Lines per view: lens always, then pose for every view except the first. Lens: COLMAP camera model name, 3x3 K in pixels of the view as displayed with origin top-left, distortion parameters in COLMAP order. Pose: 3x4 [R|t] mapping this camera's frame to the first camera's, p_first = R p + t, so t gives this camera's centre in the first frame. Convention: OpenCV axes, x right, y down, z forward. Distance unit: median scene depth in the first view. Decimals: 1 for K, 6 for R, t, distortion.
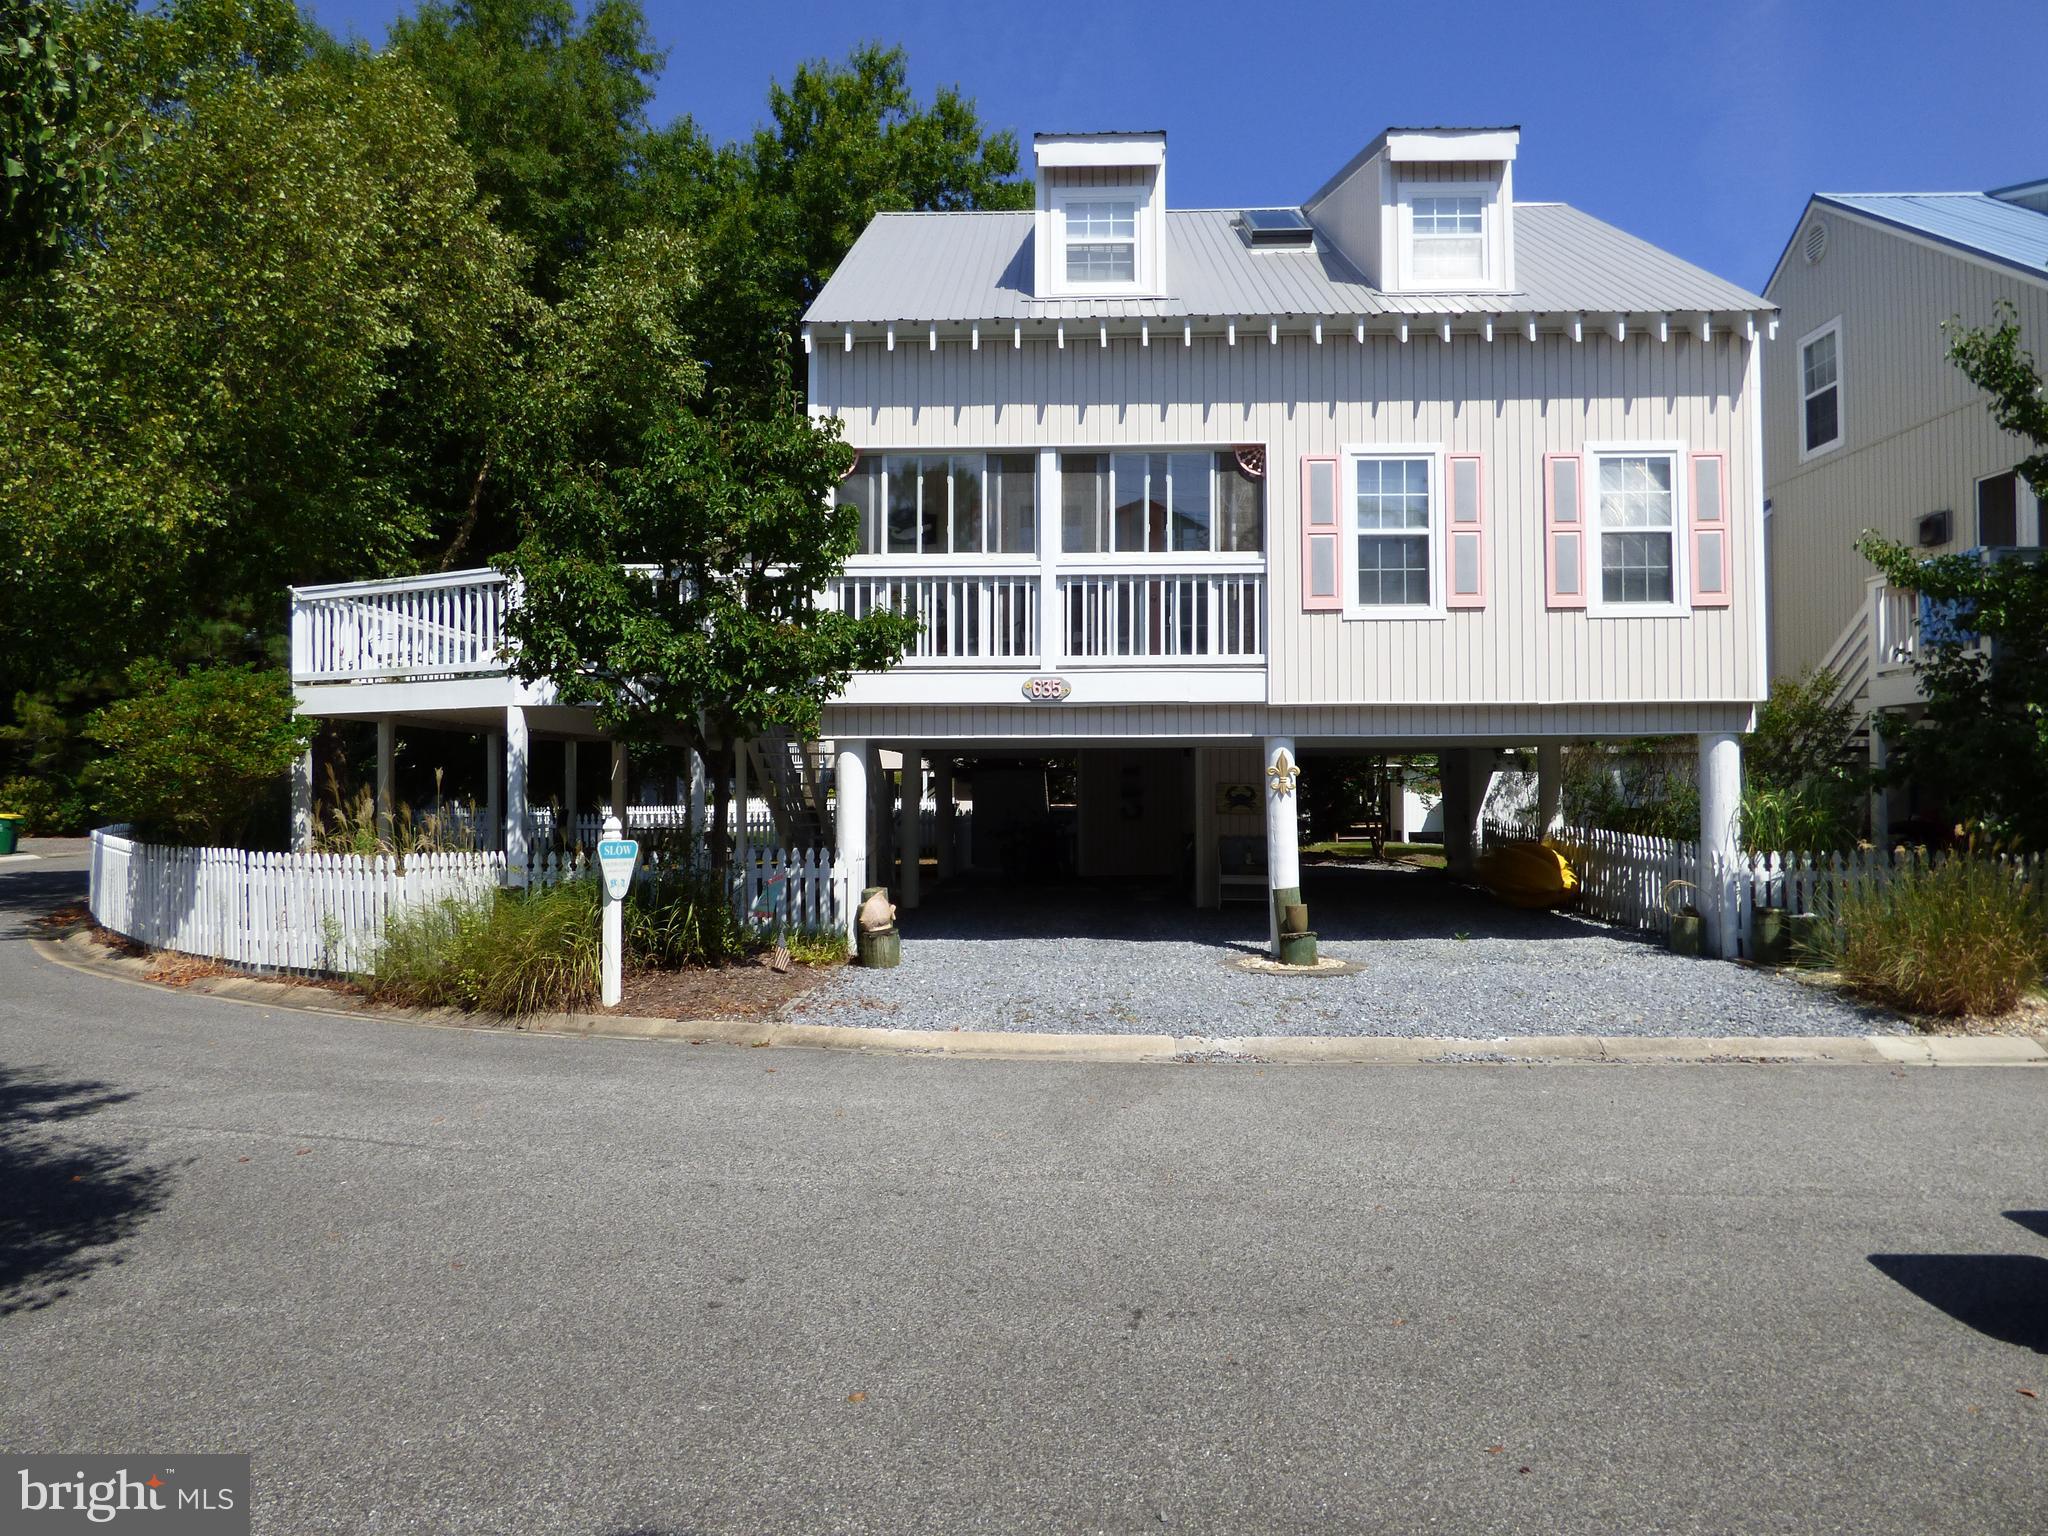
lens RADIAL K [[1246.8, 0, 1024.0], [0, 1246.8, 768.0], [0, 0, 1]] dist [-0.023697, 0.013703]
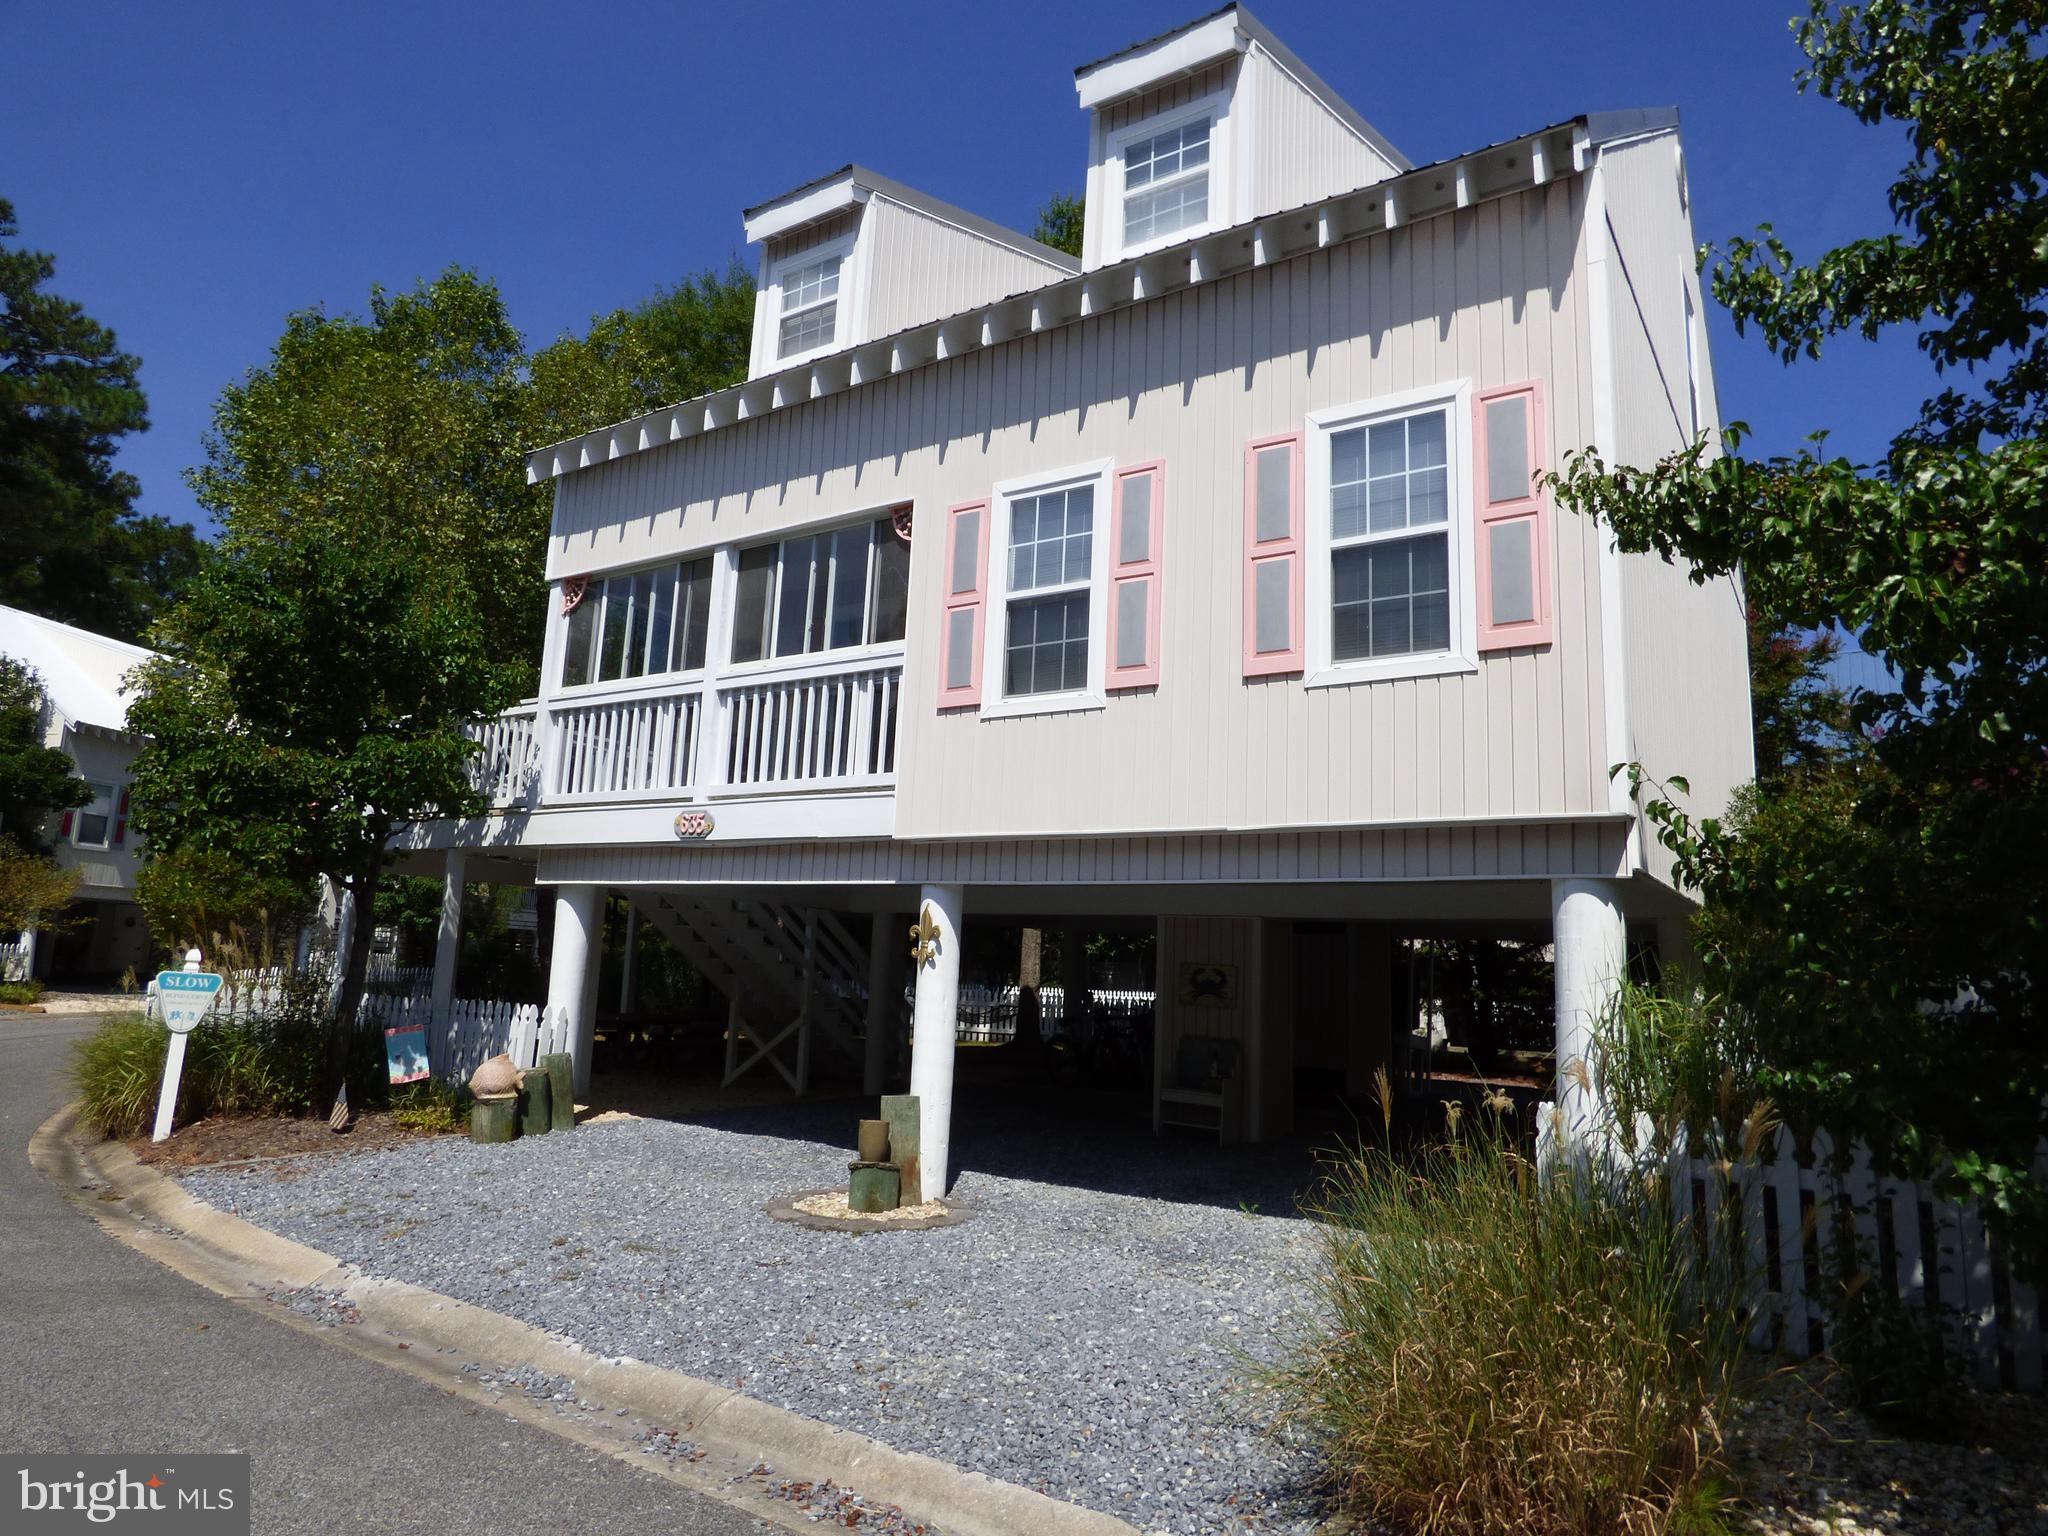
lens RADIAL K [[1248.5, 0, 1024.0], [0, 1248.5, 768.0], [0, 0, 1]] dist [-0.020316, 0.011220]
pose [[0.844576, -0.044756, -0.533561, 0.652179], [-0.039356, 0.988616, -0.145225, 0.011544], [0.533987, 0.143652, 0.833200, 0.418948]]
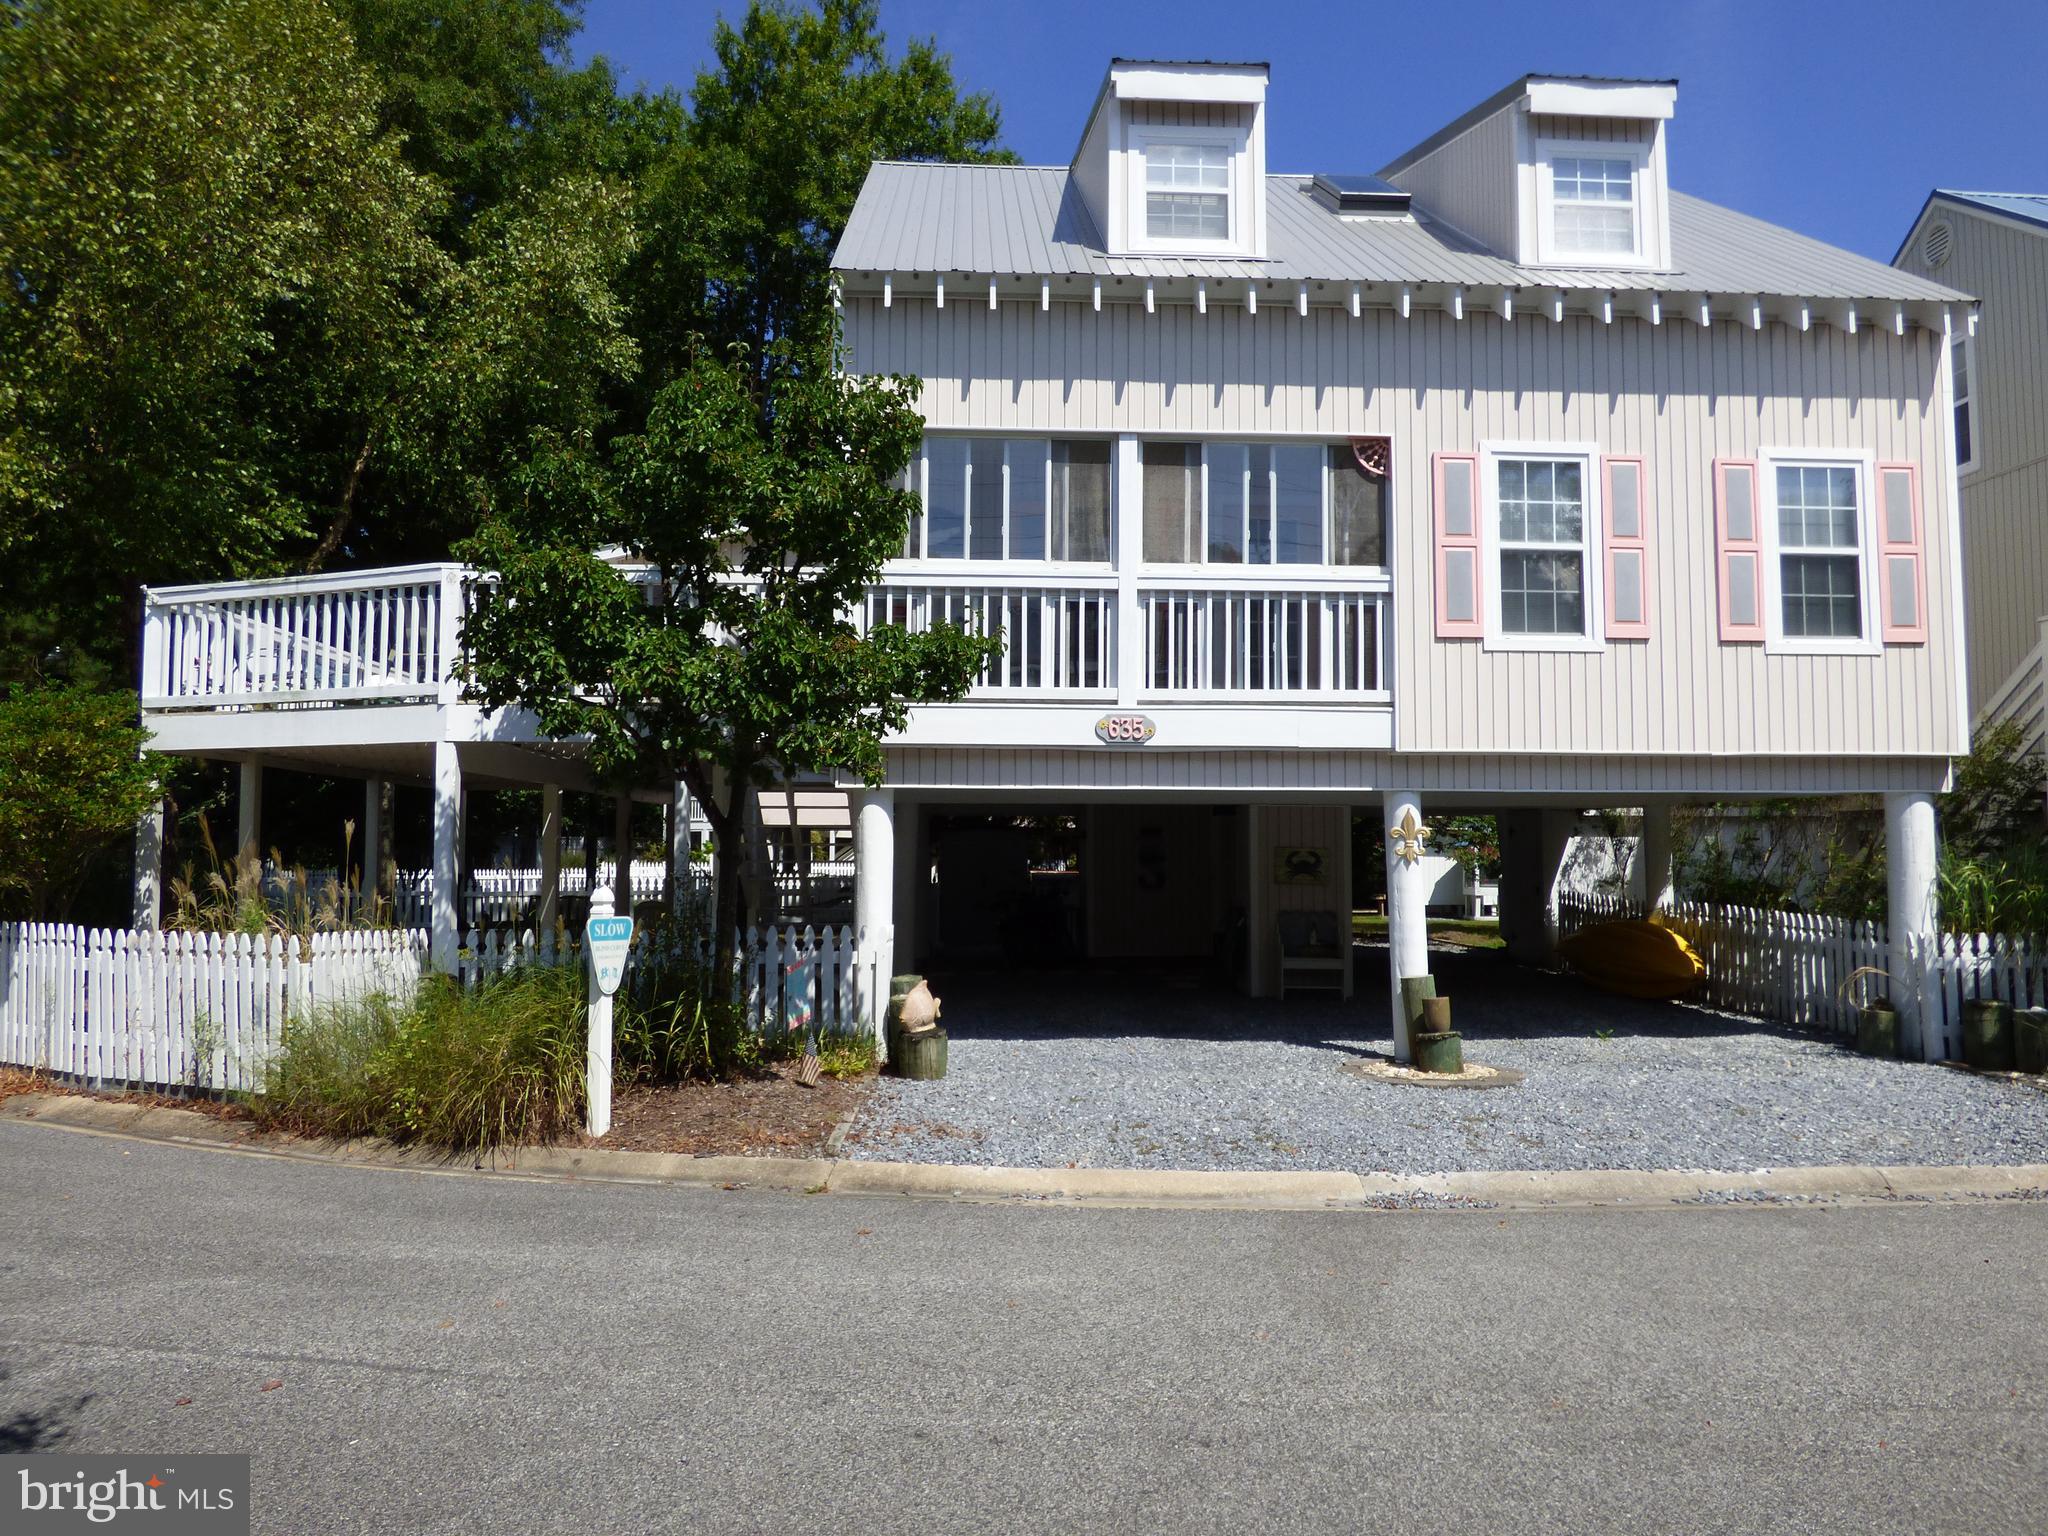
lens RADIAL K [[1403.2, 0, 1024.0], [0, 1403.2, 768.0], [0, 0, 1]] dist [-0.028891, 0.003053]
pose [[0.996955, 0.011849, 0.077075, -0.117471], [-0.008468, 0.998994, -0.044045, 0.002302], [-0.077519, 0.043258, 0.996052, 0.101707]]
